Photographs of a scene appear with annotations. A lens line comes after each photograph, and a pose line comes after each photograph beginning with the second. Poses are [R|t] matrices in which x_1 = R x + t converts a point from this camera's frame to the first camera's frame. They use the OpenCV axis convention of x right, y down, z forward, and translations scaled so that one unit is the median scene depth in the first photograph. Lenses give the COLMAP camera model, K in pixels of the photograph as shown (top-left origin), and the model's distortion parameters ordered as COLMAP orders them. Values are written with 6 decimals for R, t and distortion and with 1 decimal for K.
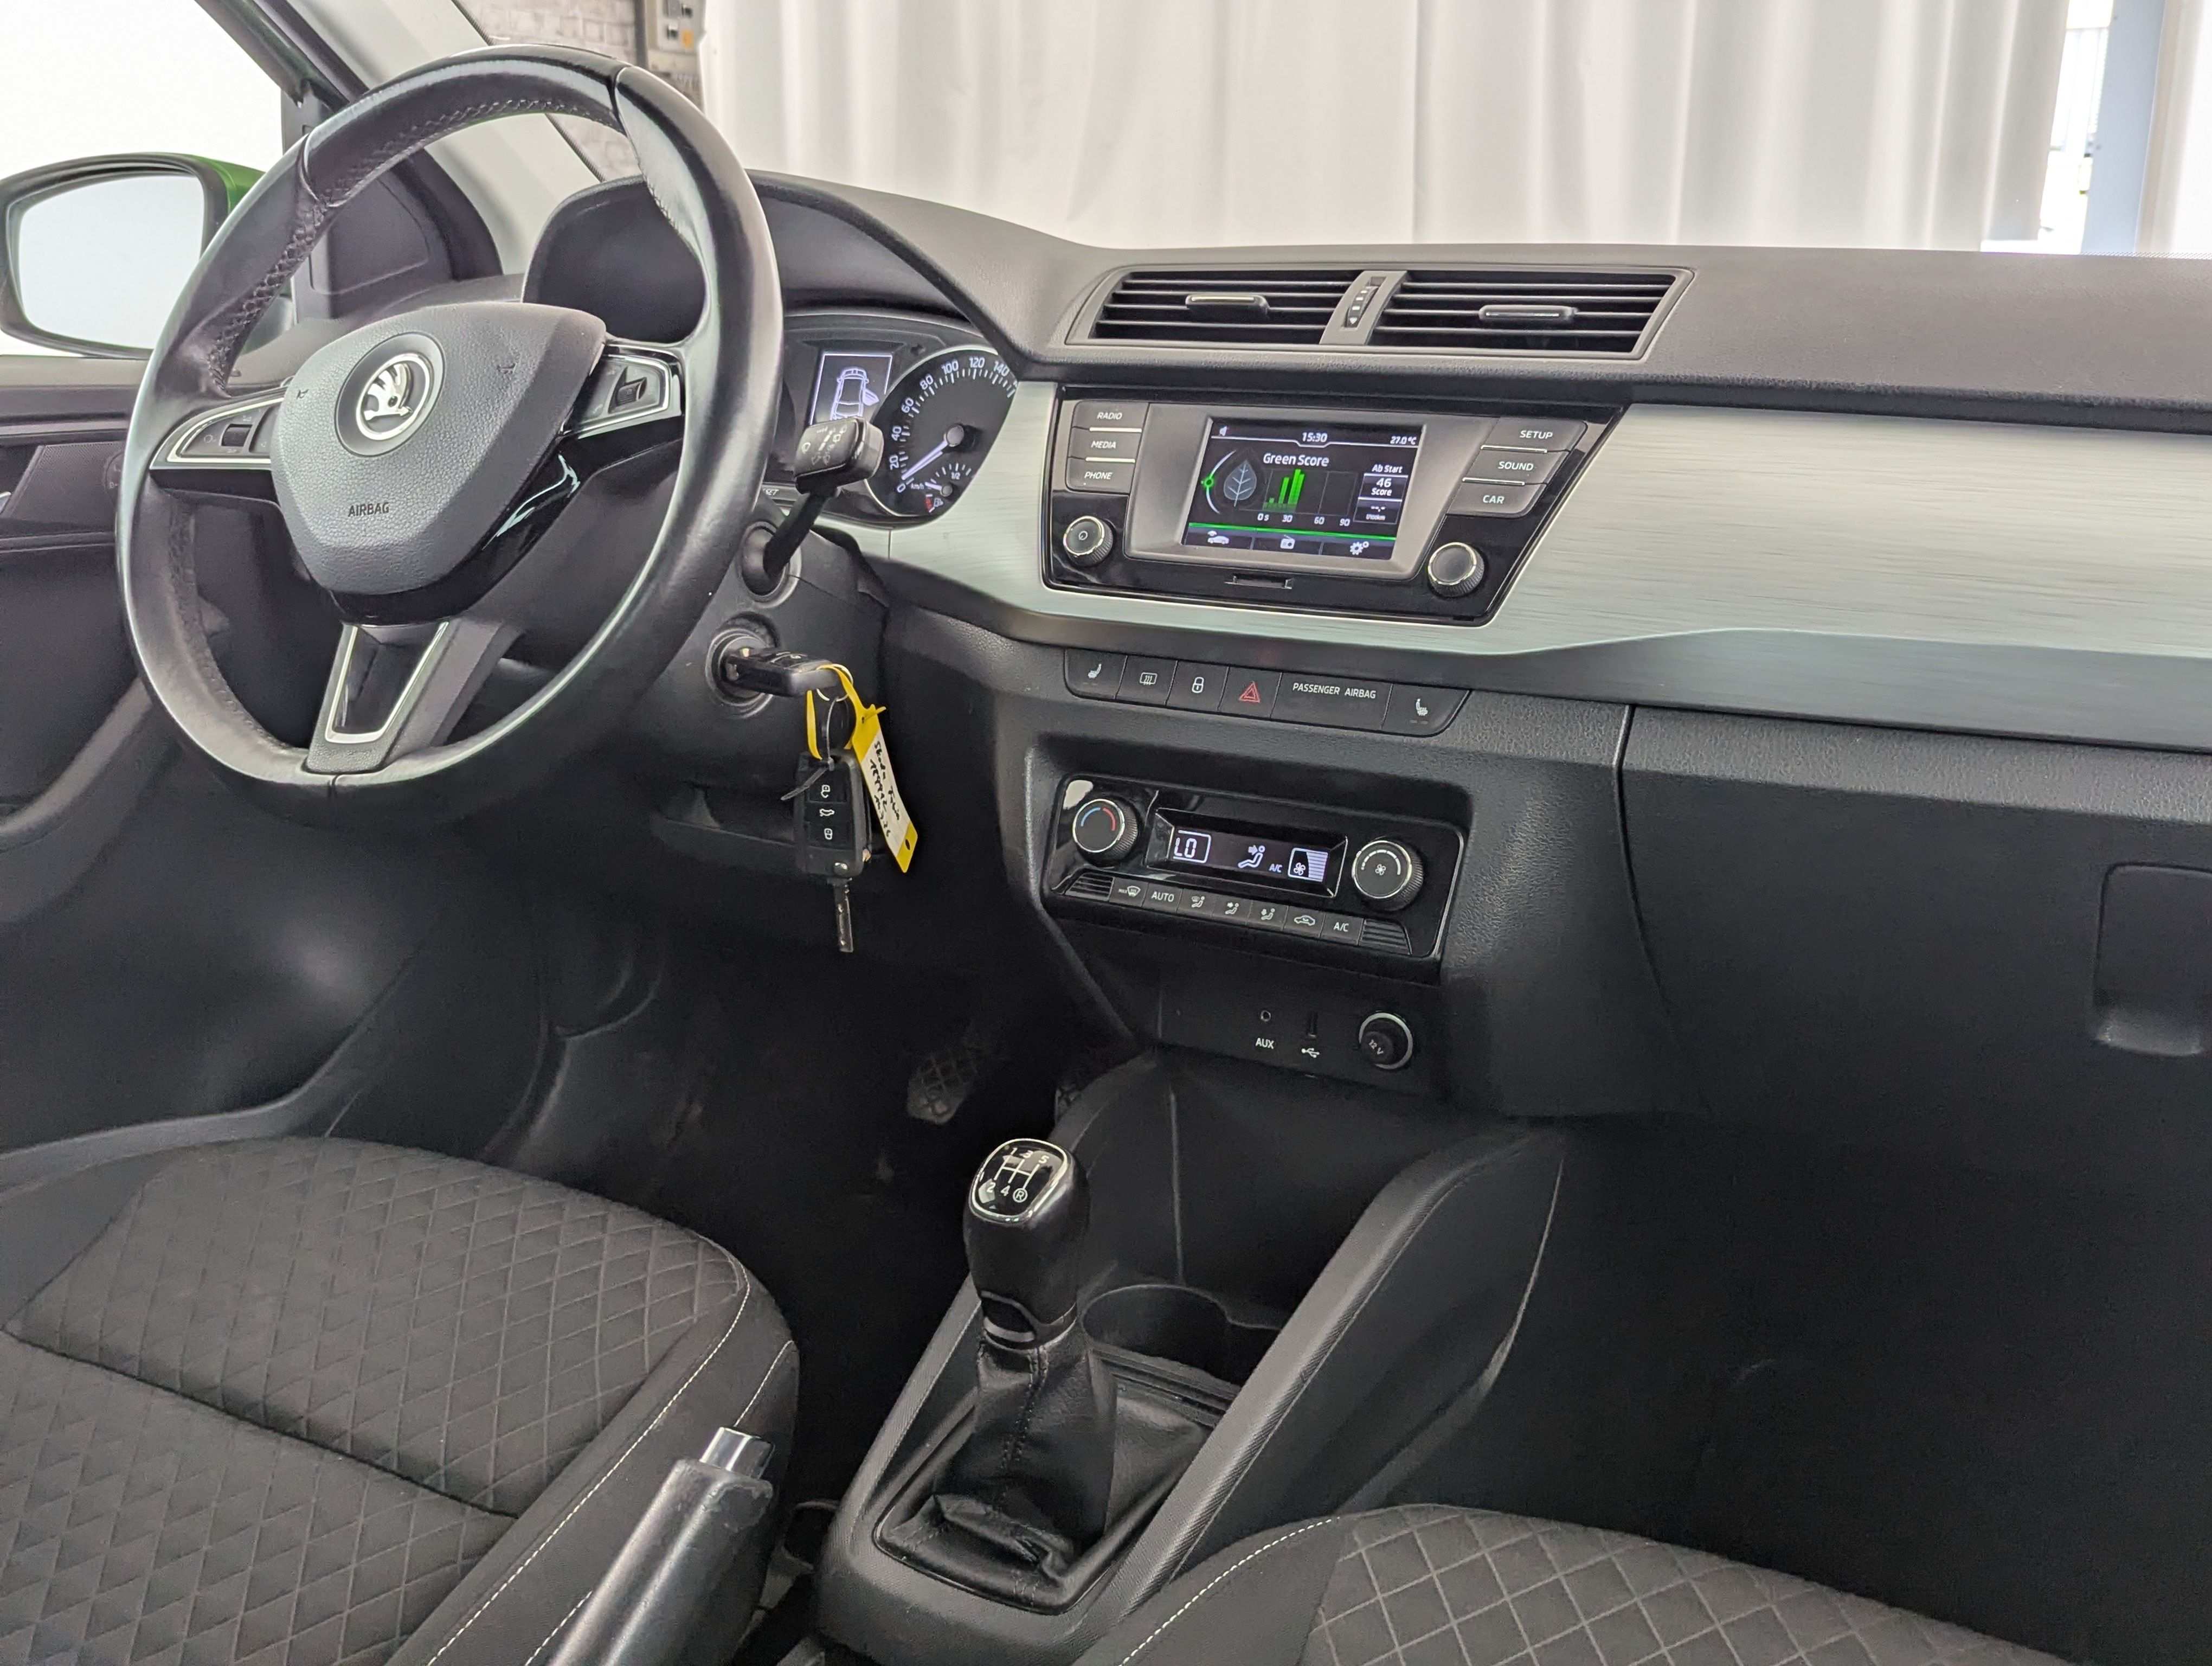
lens RADIAL K [[2045.1, 0, 1112.9], [0, 2045.1, 822.9], [0, 0, 1]] dist [0.054559, 0.012493]
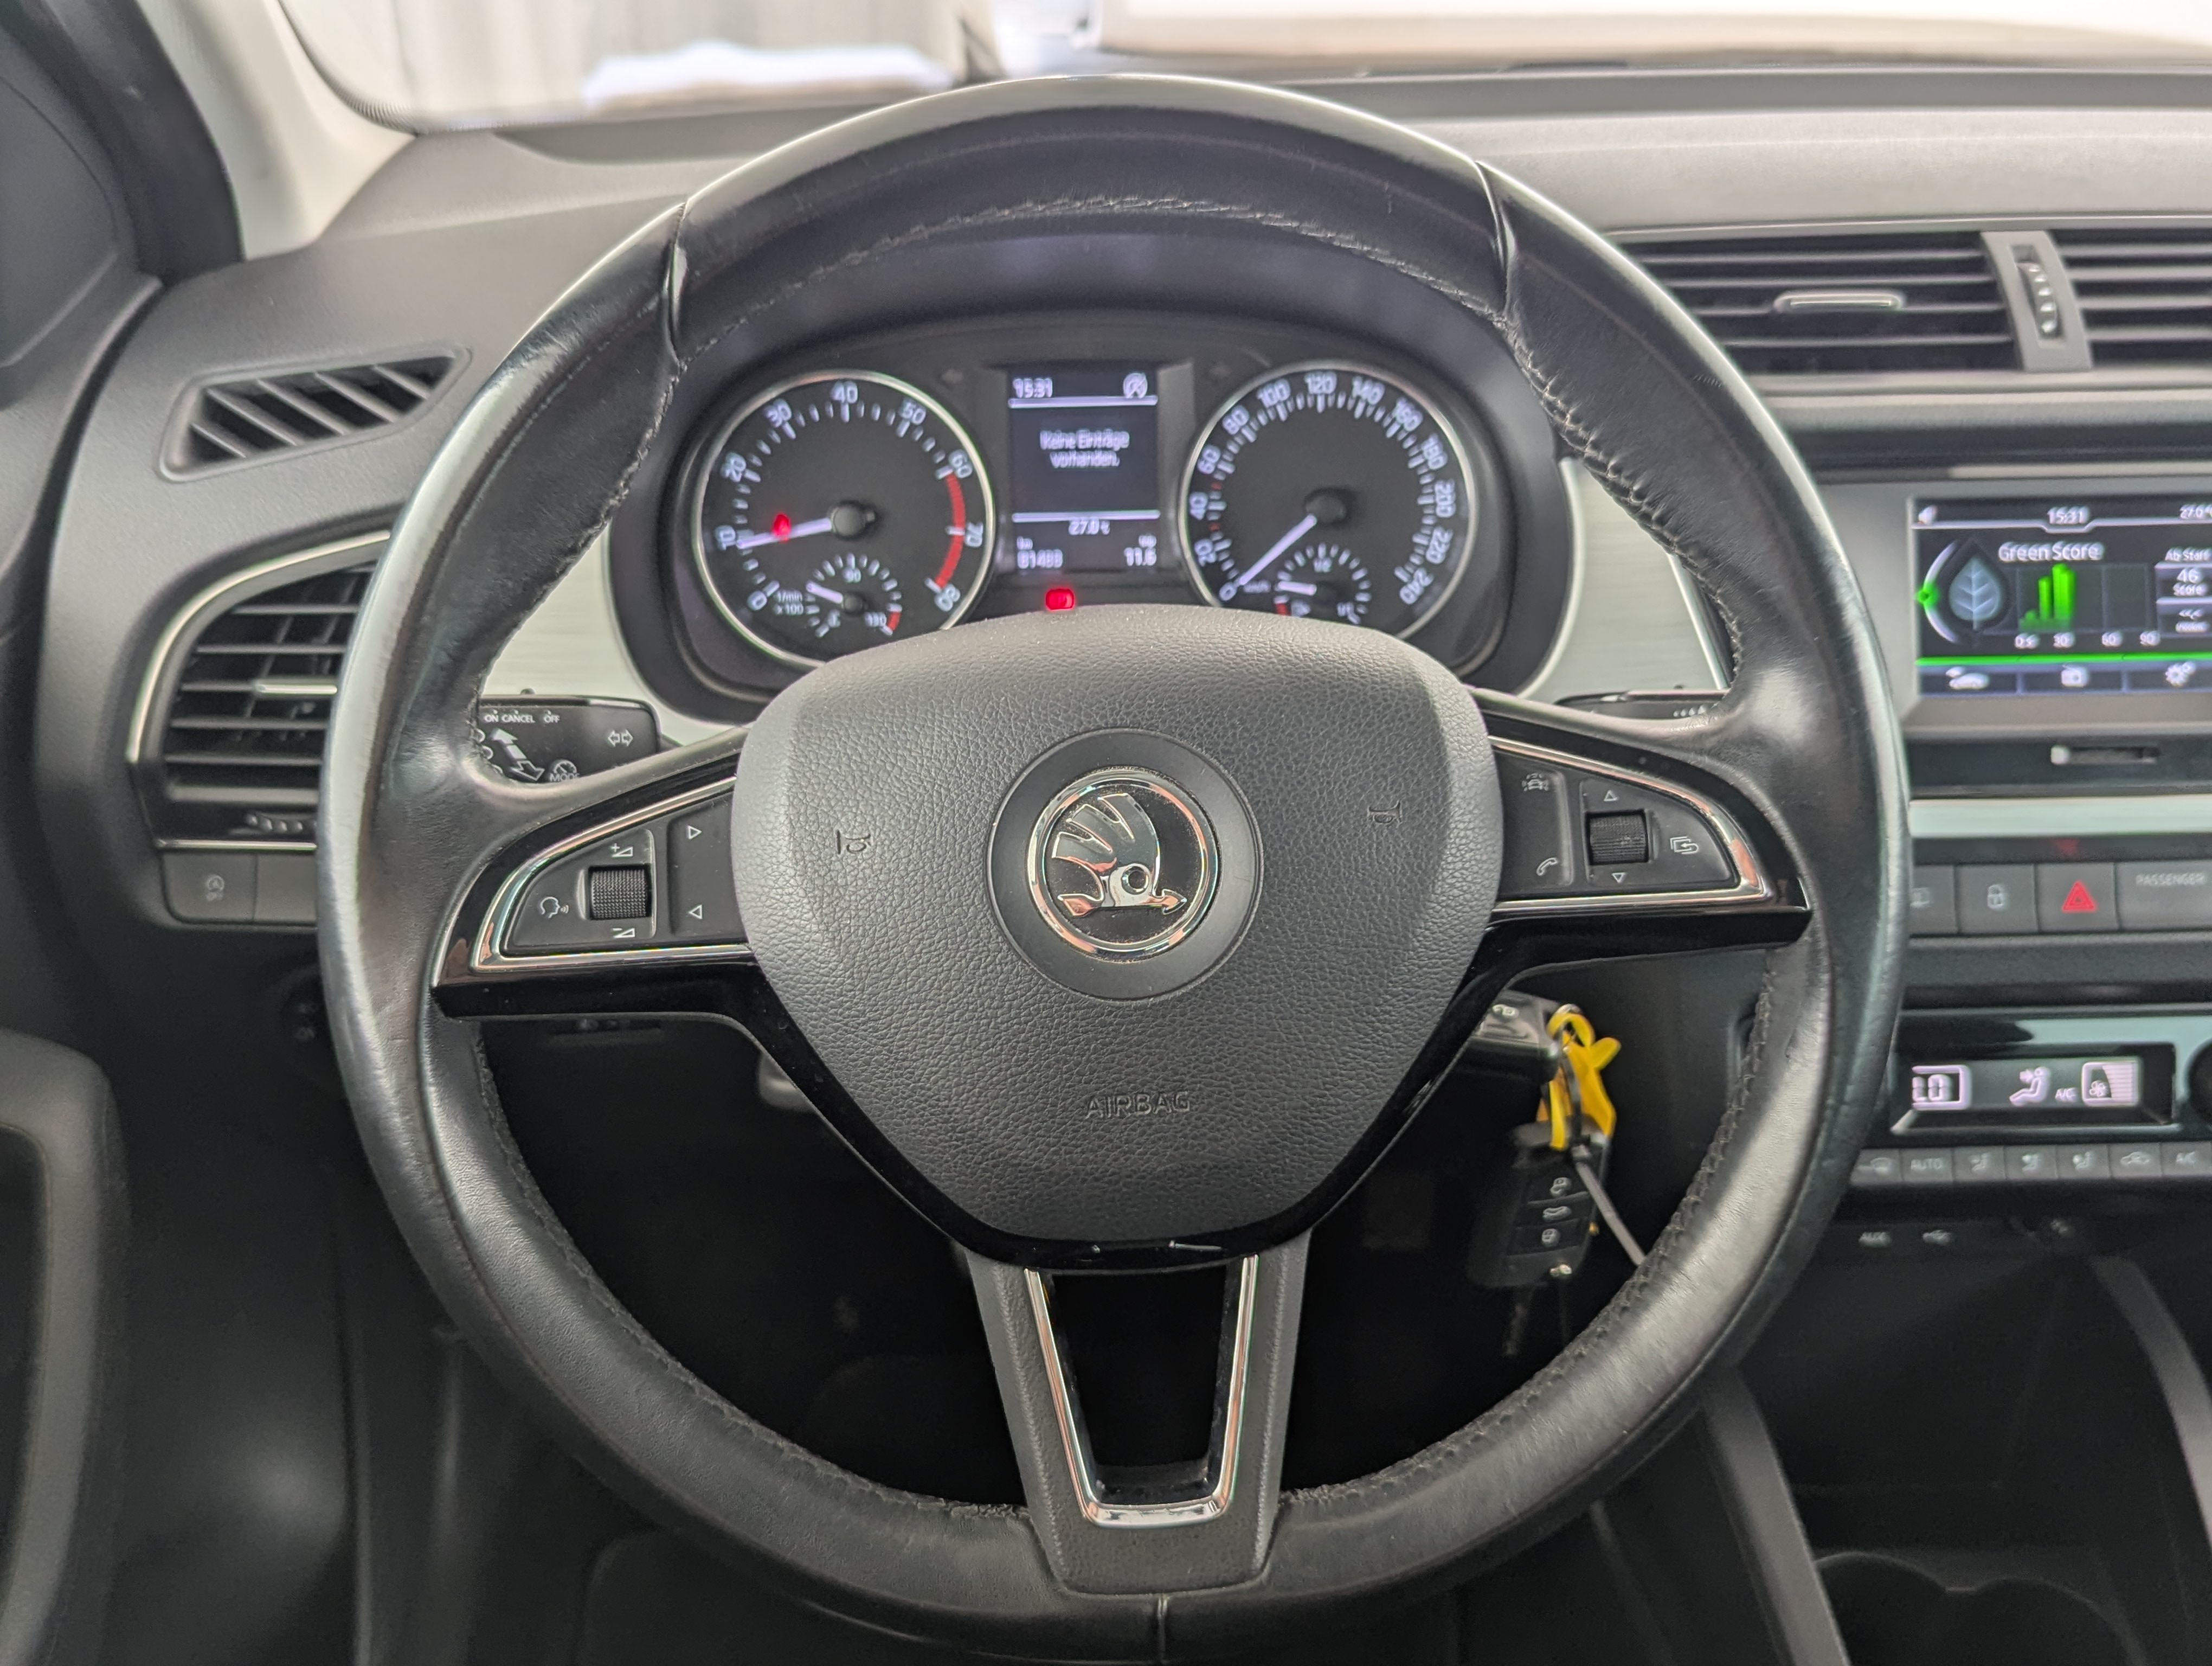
lens RADIAL K [[2002.9, 0, 1107.5], [0, 2002.9, 798.7], [0, 0, 1]] dist [0.091335, -0.008295]
pose [[0.830087, -0.259581, 0.493532, -0.555897], [0.133758, 0.951894, 0.275692, -0.335729], [-0.541354, -0.162834, 0.824876, 0.579295]]
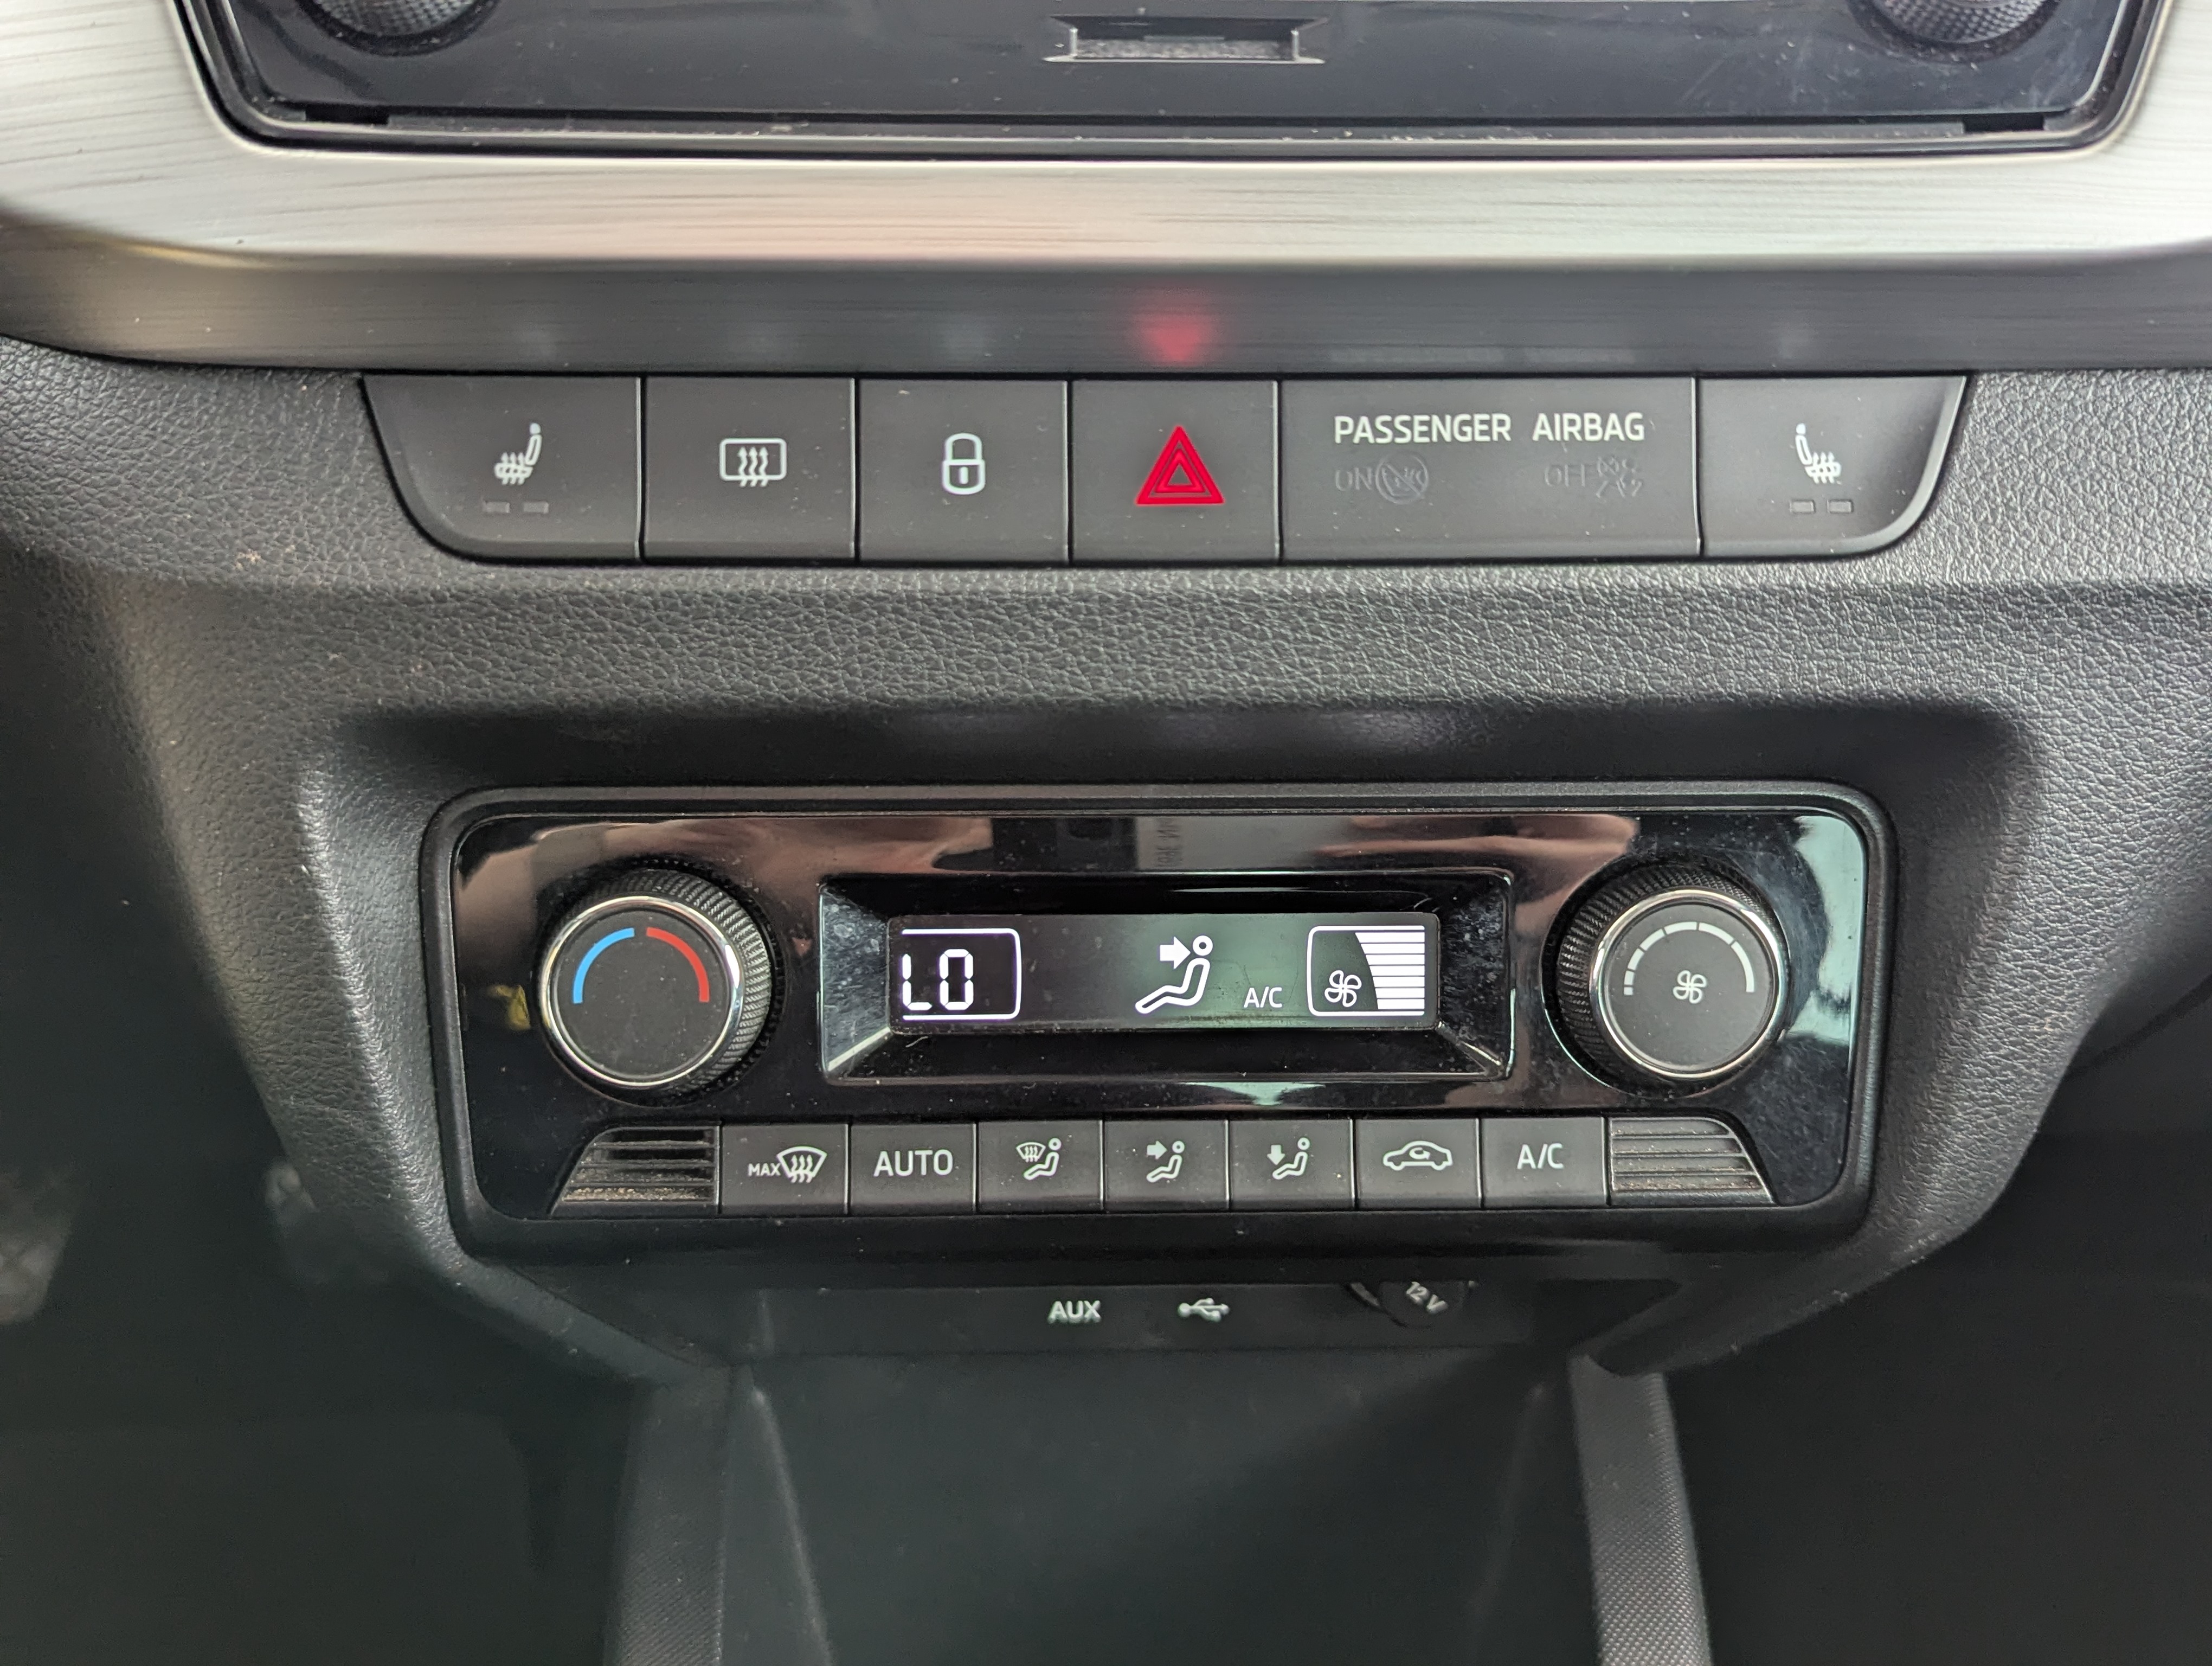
lens RADIAL K [[1937.8, 0, 1106.3], [0, 1937.8, 765.7], [0, 0, 1]] dist [0.058495, -0.020180]
pose [[0.856683, -0.238681, 0.457302, -0.069620], [0.128885, 0.957436, 0.258272, -0.092410], [-0.499482, -0.162318, 0.850982, 0.755193]]
